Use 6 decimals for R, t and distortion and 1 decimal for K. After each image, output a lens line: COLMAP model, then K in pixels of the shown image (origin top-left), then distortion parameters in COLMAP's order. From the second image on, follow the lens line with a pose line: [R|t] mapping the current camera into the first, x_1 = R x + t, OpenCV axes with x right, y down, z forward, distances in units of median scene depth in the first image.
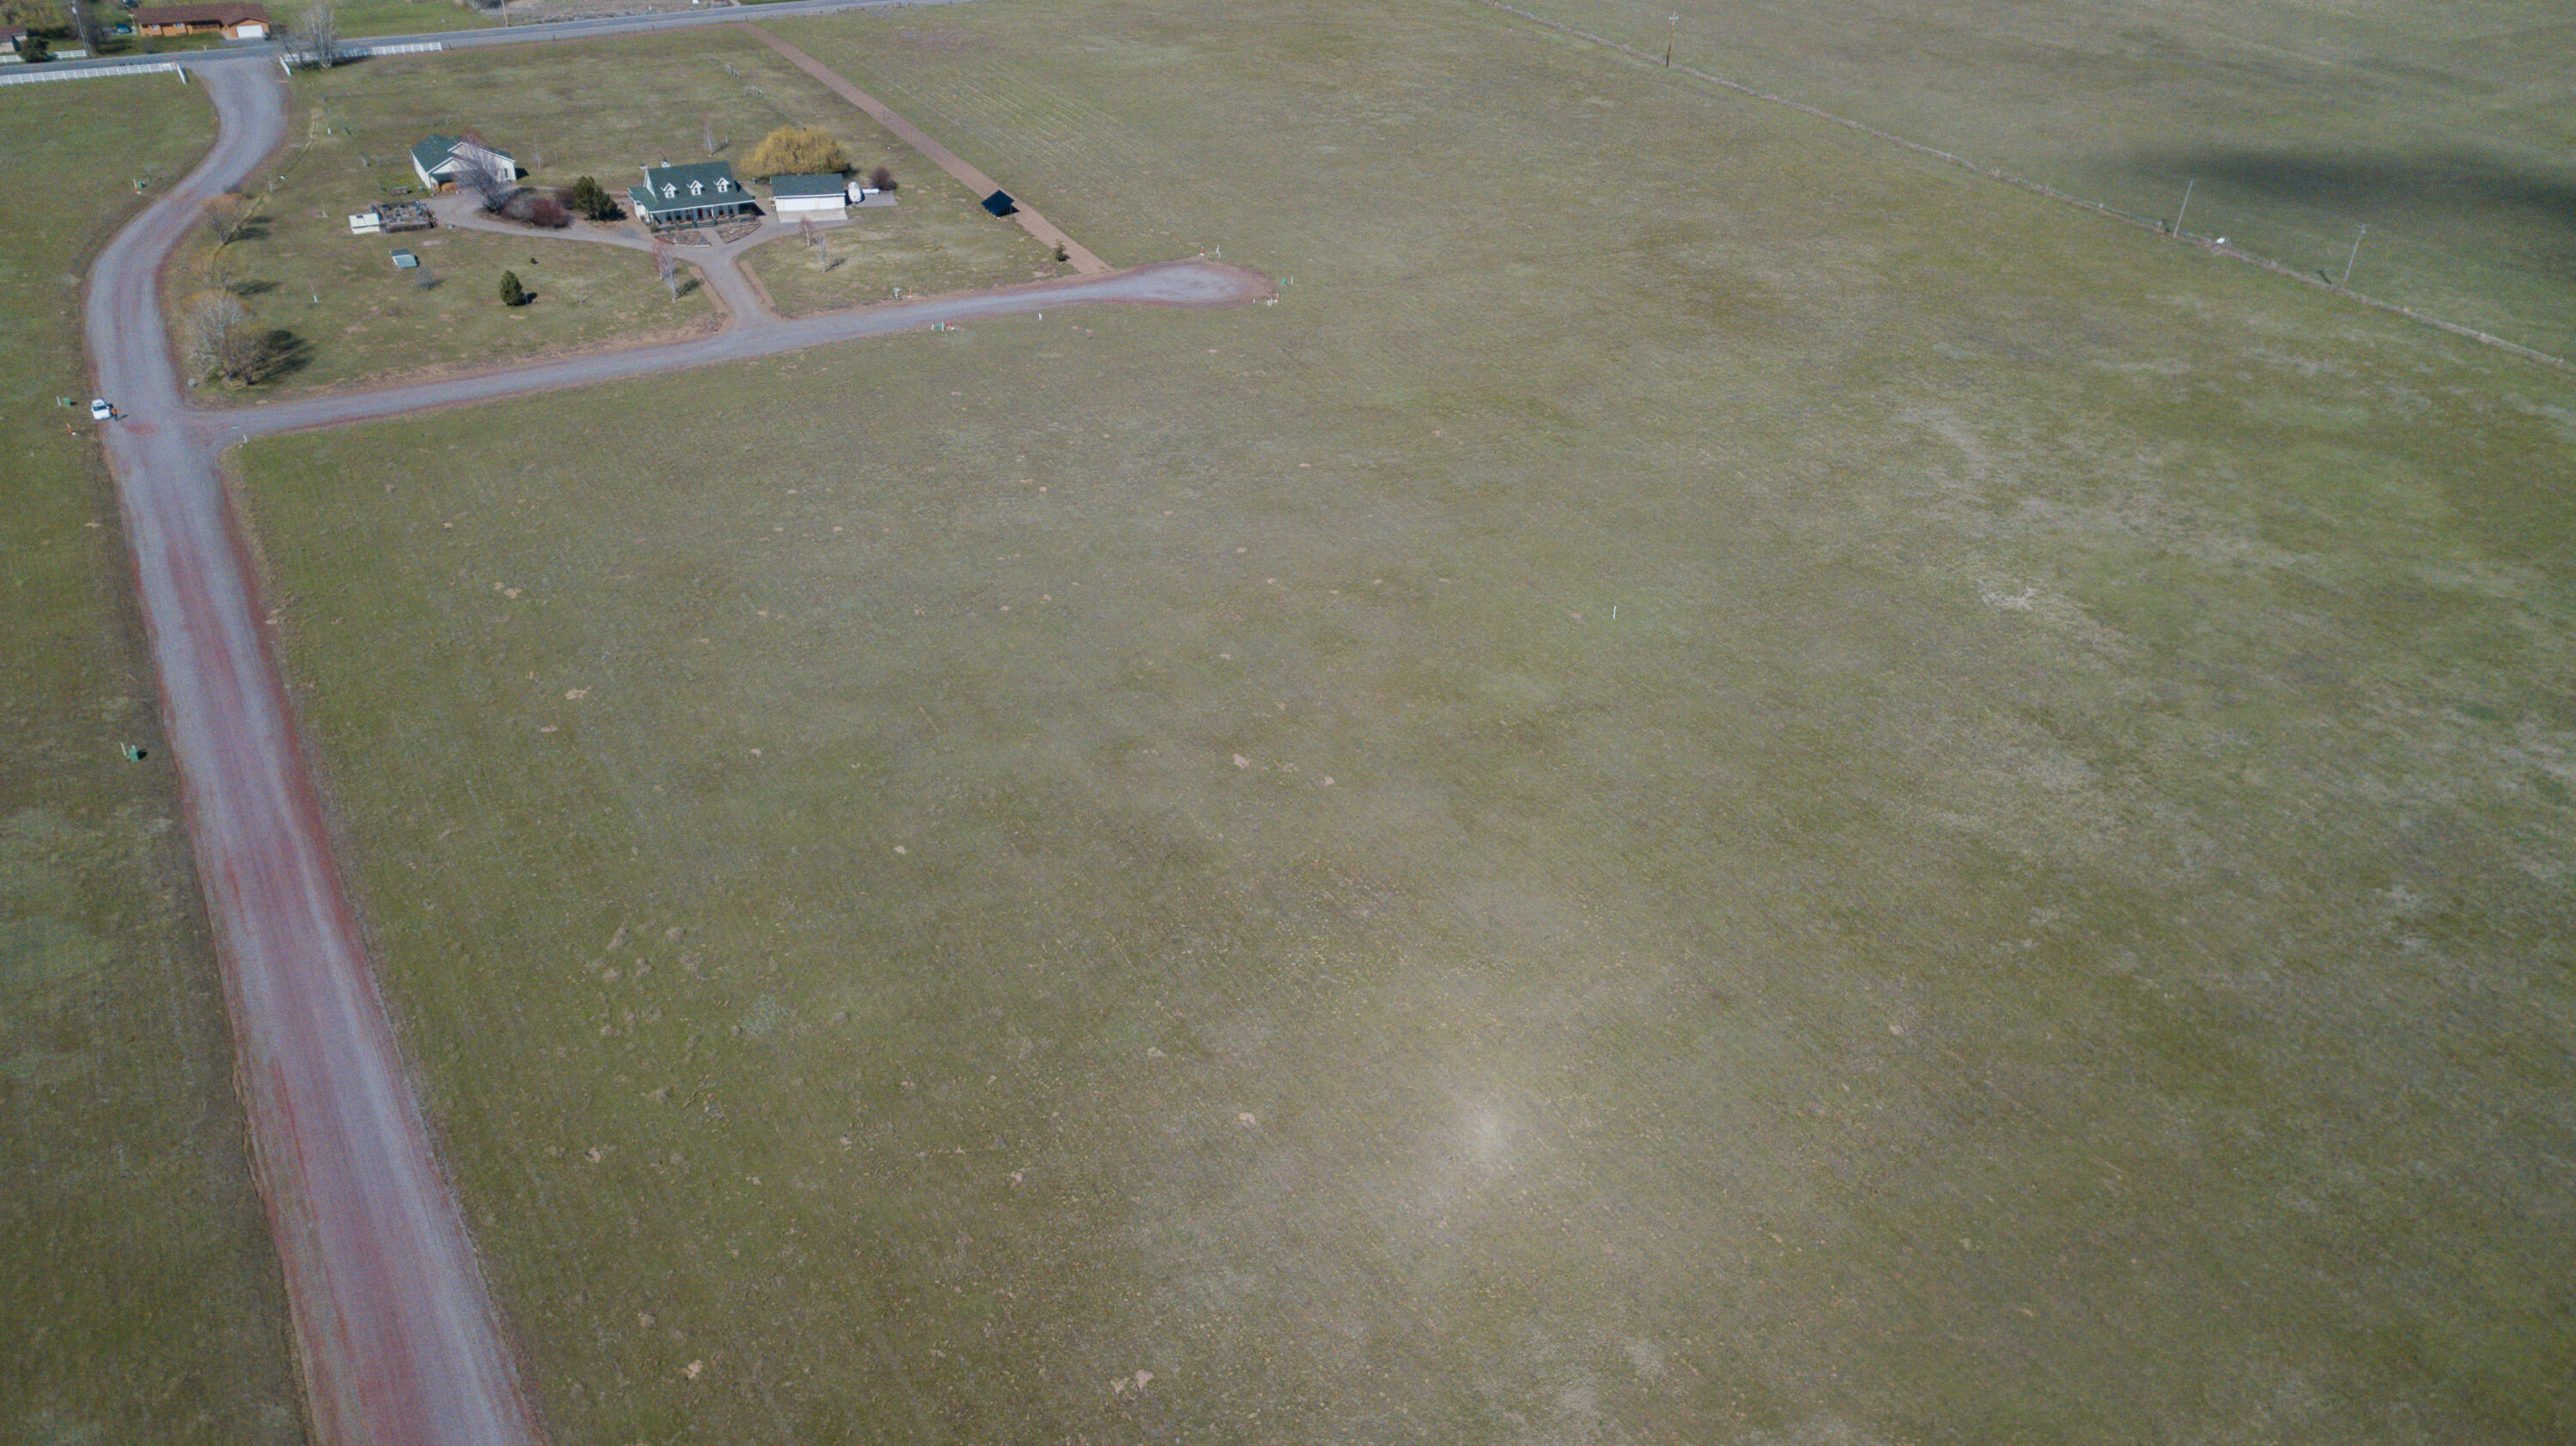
lens RADIAL K [[1989.3, 0, 1288.0], [0, 1989.3, 723.0], [0, 0, 1]] dist [0.014052, -0.003770]
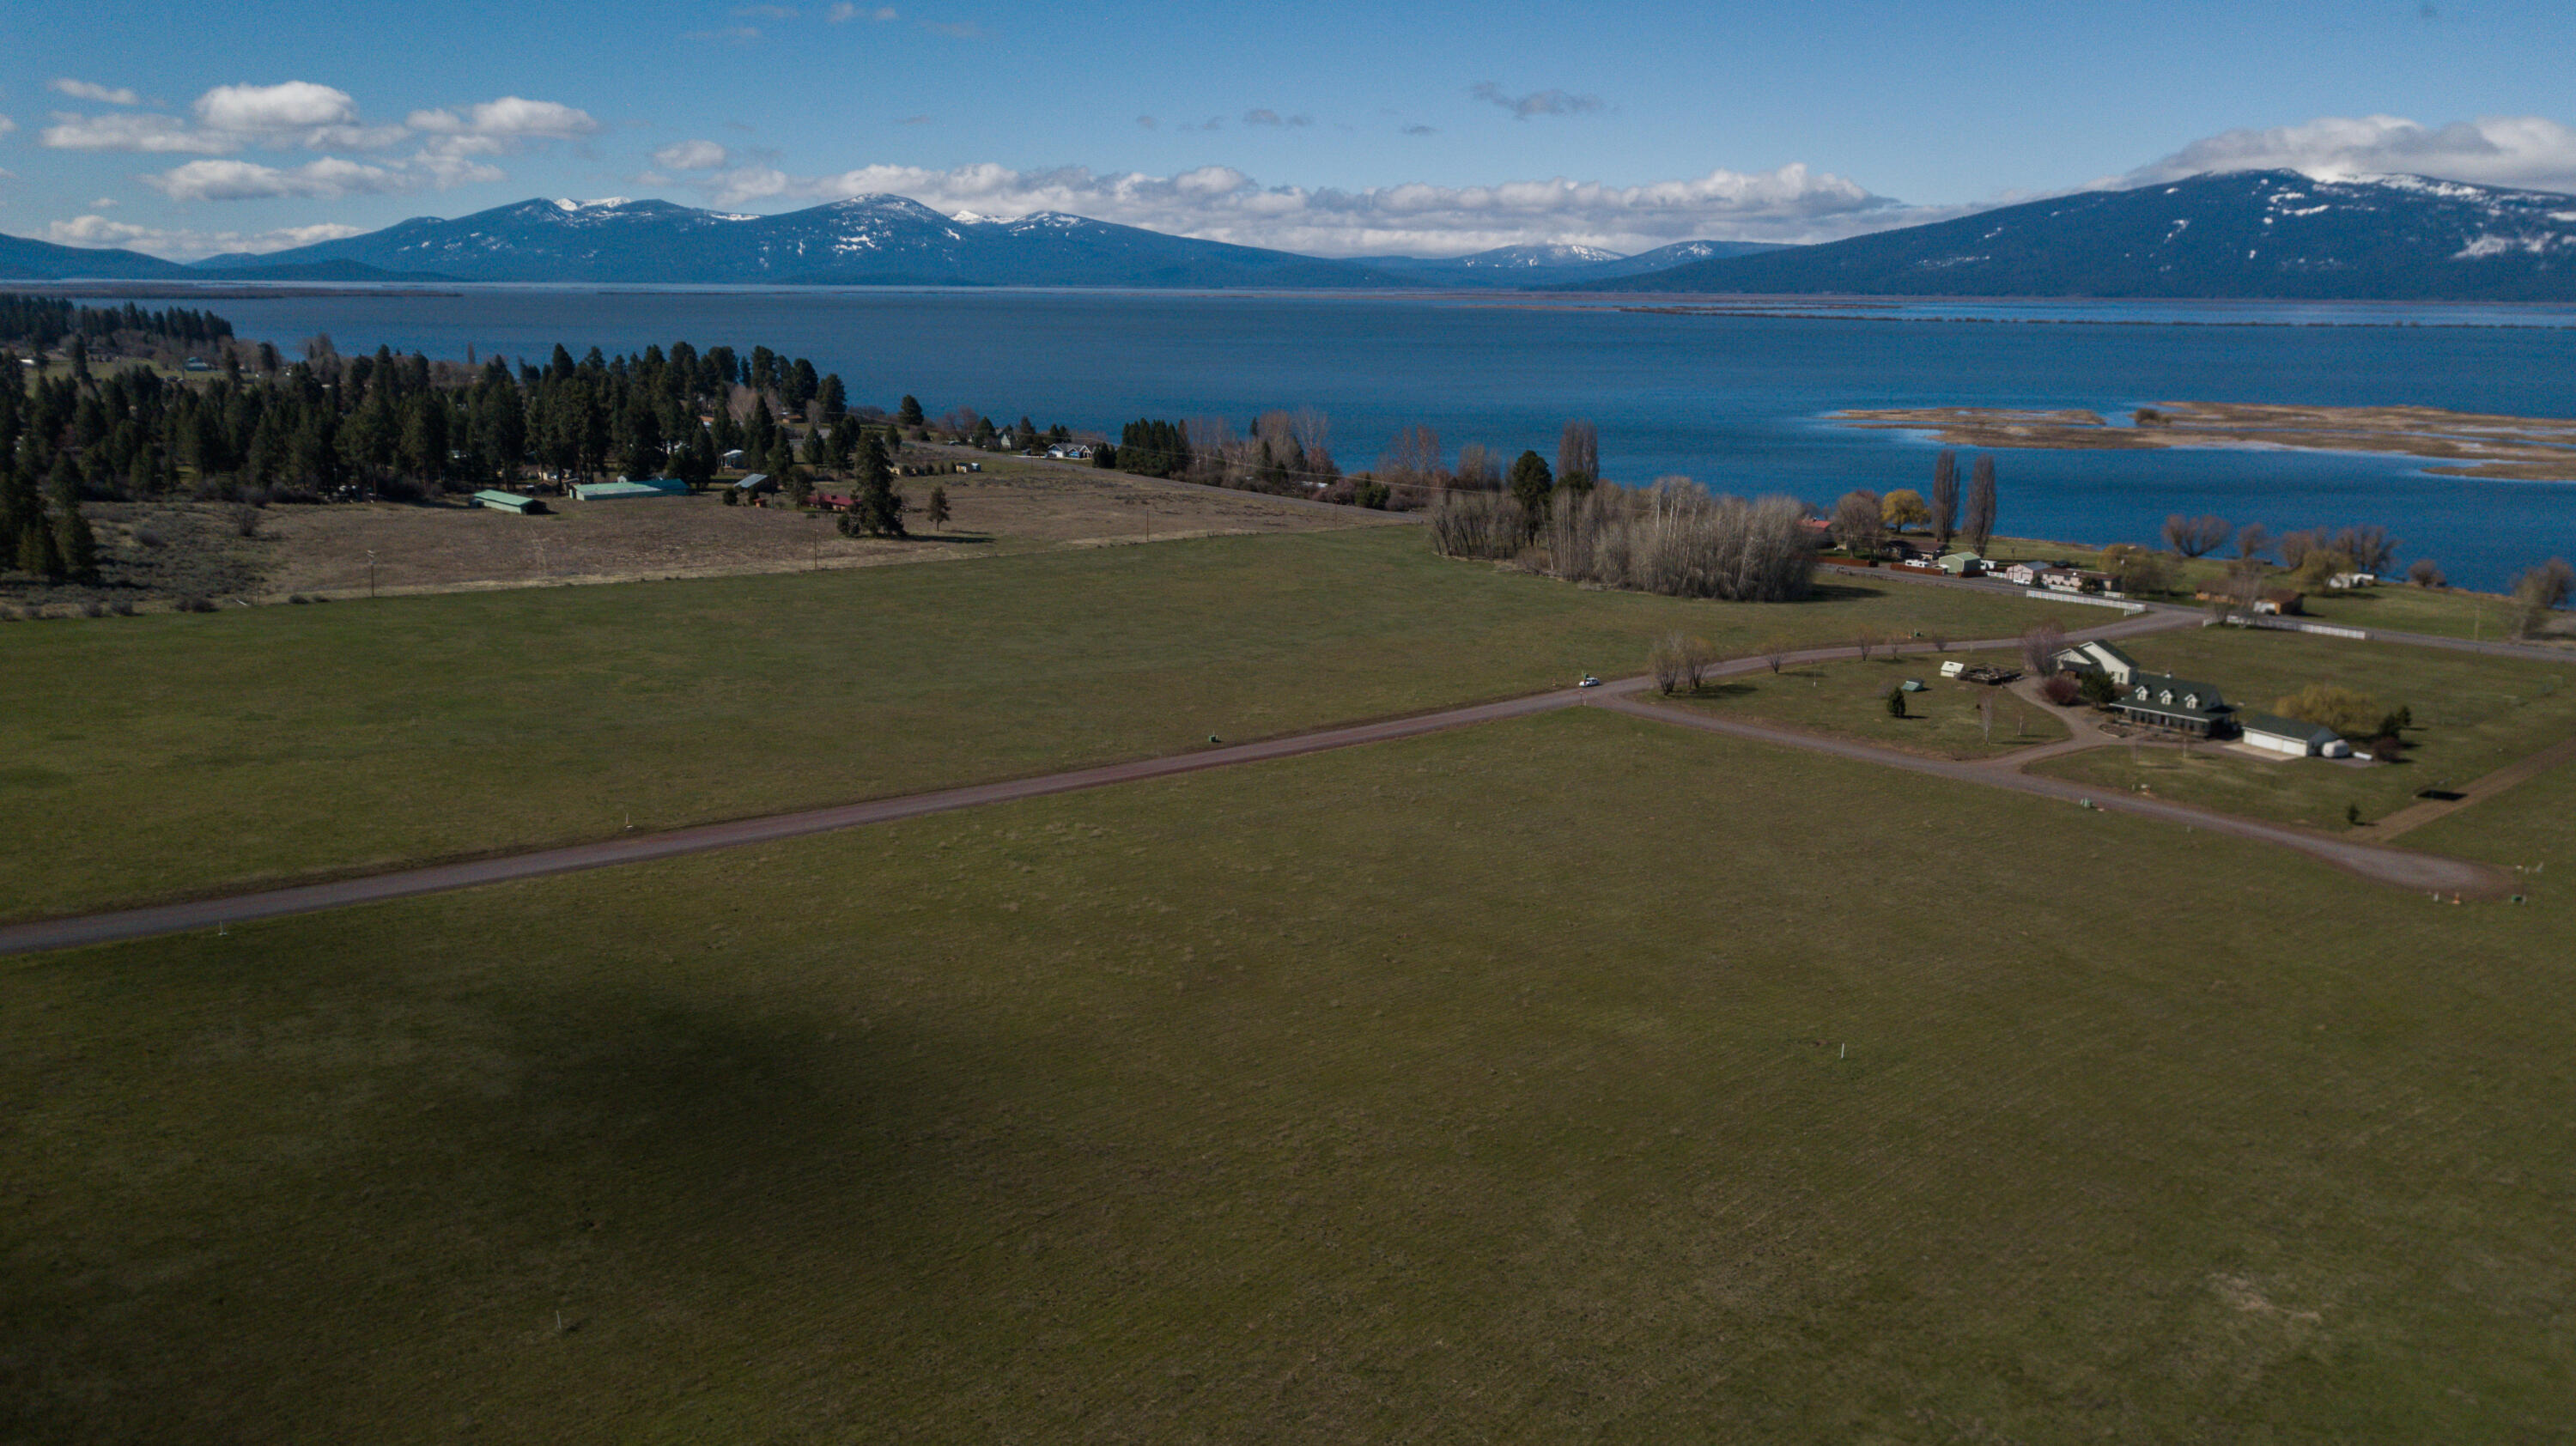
lens RADIAL K [[1975.2, 0, 1288.0], [0, 1975.2, 723.0], [0, 0, 1]] dist [0.015985, -0.014044]
pose [[0.200219, 0.173875, -0.964199, 0.677311], [-0.519783, 0.853064, 0.045899, -0.066715], [0.830505, 0.491985, 0.261177, 0.368652]]
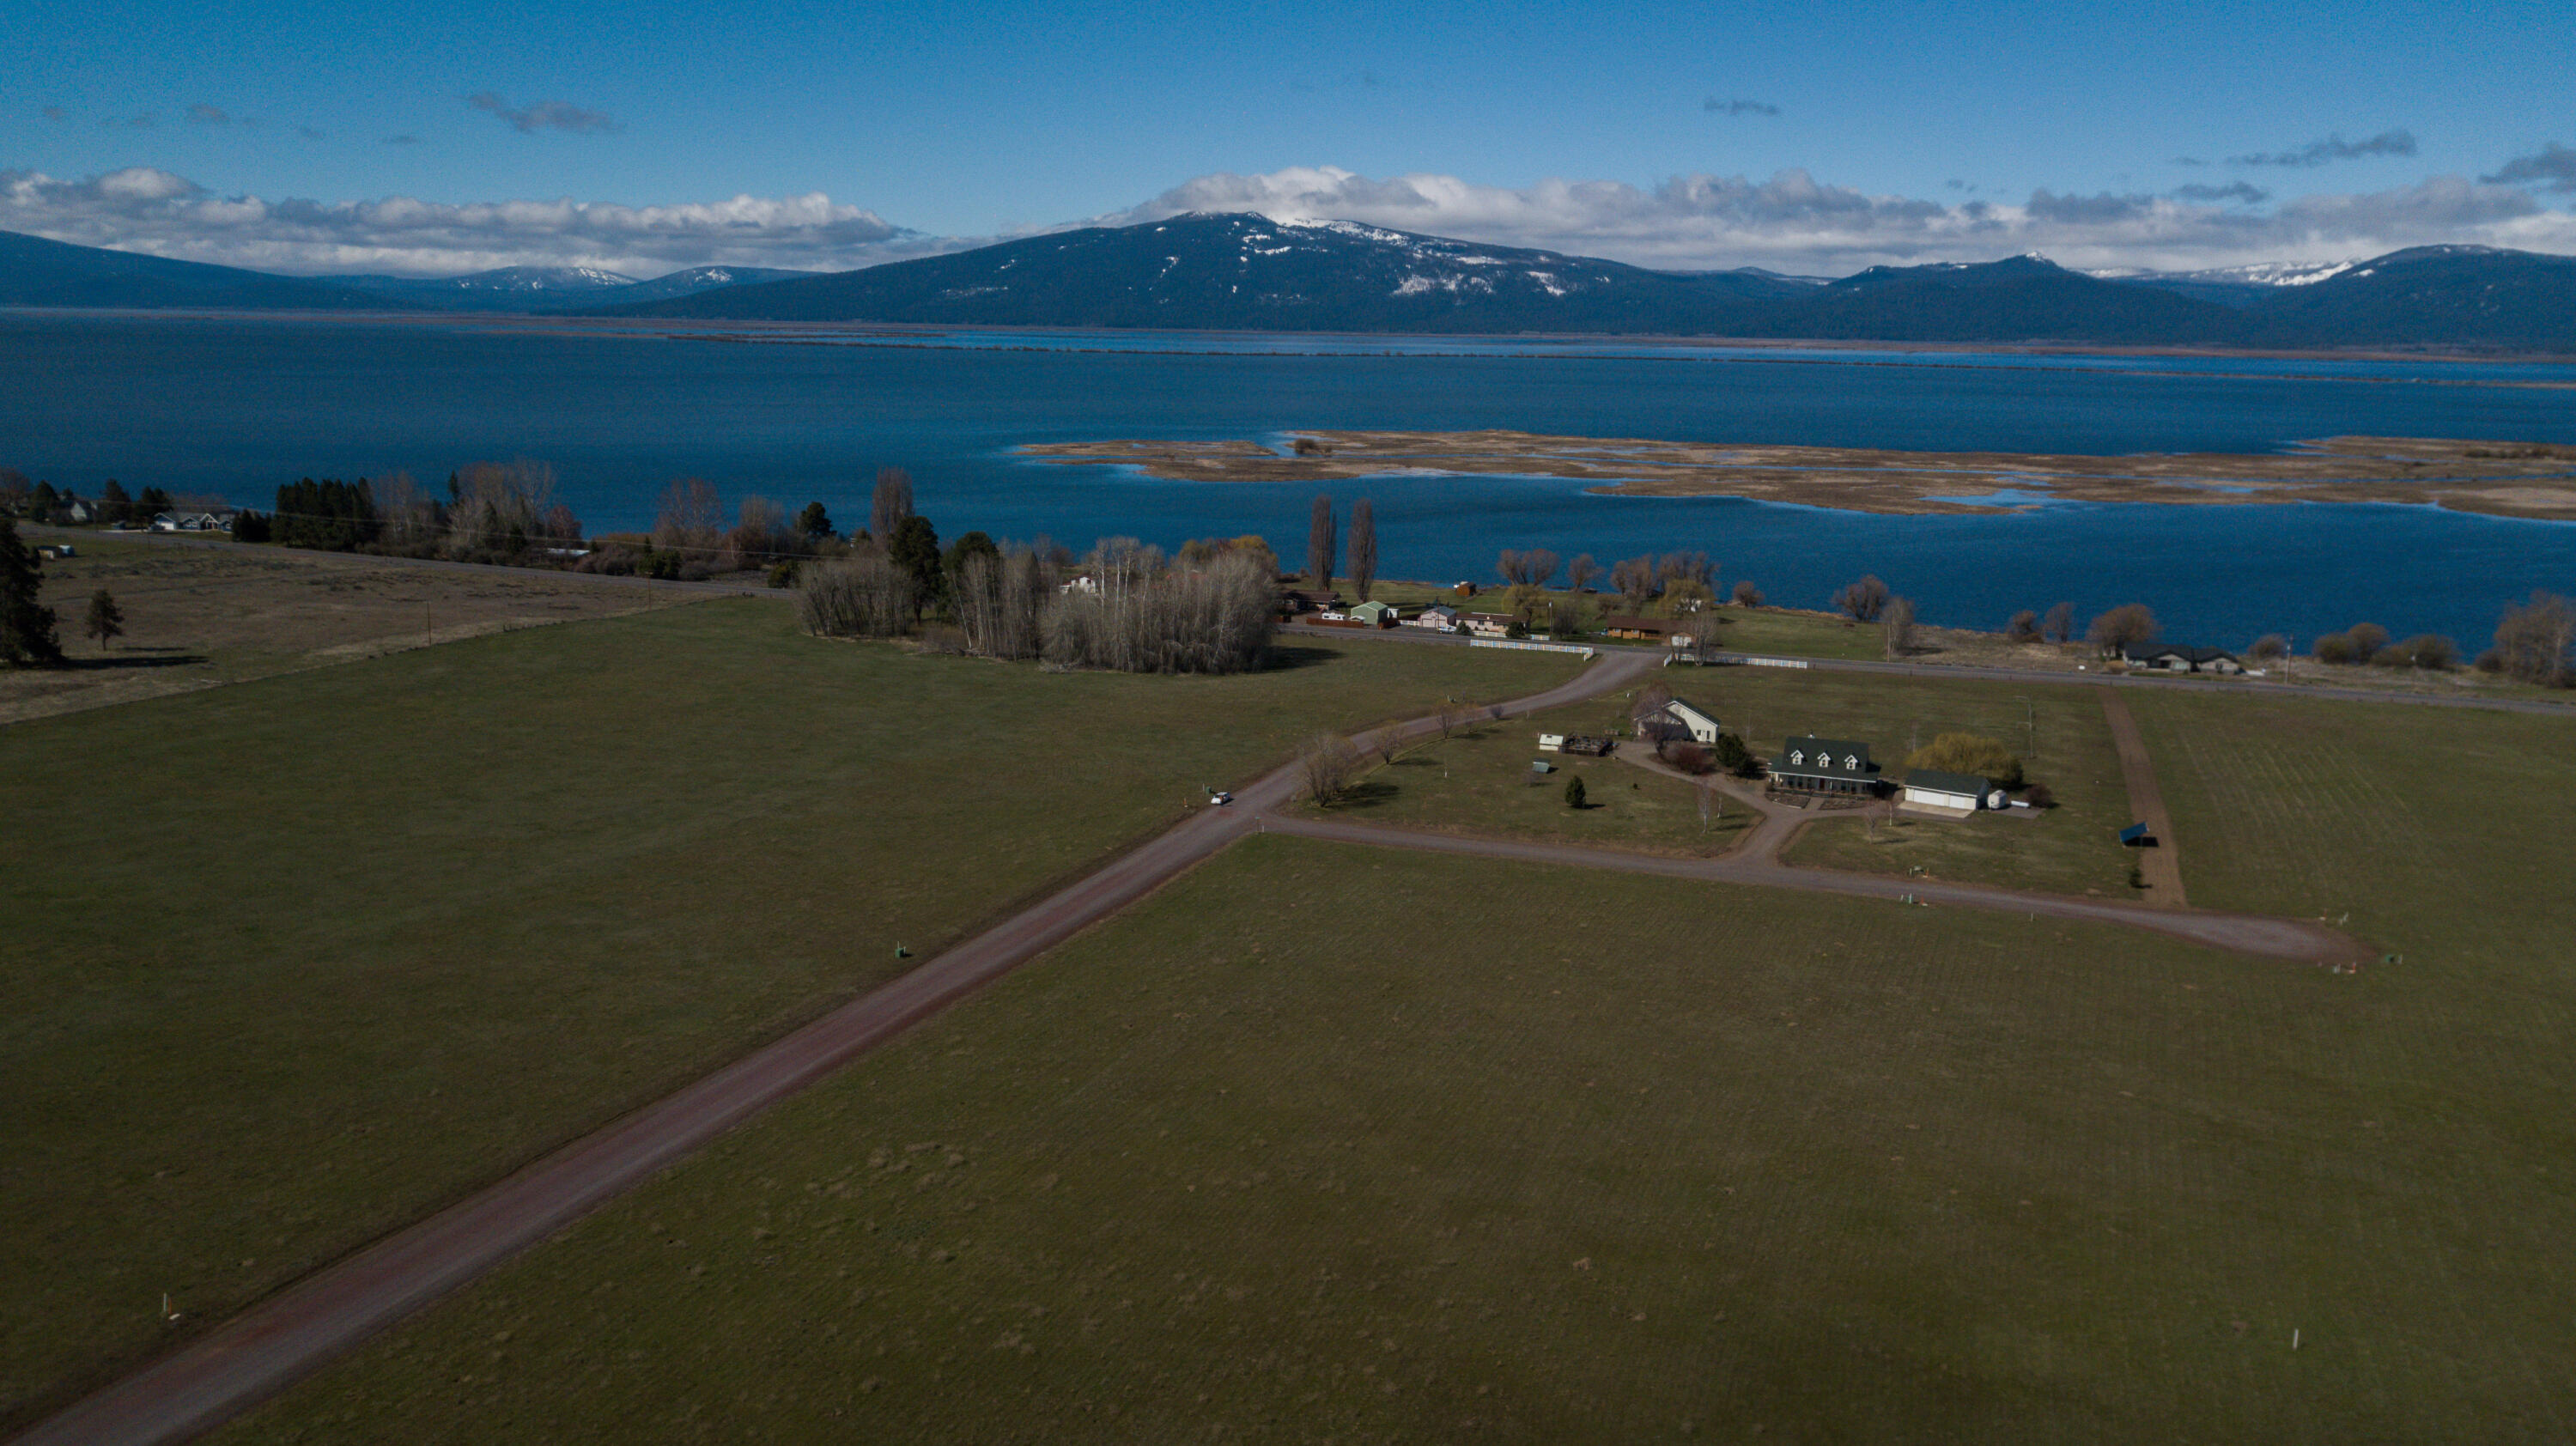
lens RADIAL K [[1975.2, 0, 1288.0], [0, 1975.2, 723.0], [0, 0, 1]] dist [0.015985, -0.014044]
pose [[0.634051, 0.122881, -0.763465, 0.316818], [-0.401382, 0.896176, -0.189103, 0.014699], [0.660962, 0.426343, 0.617544, 0.207604]]
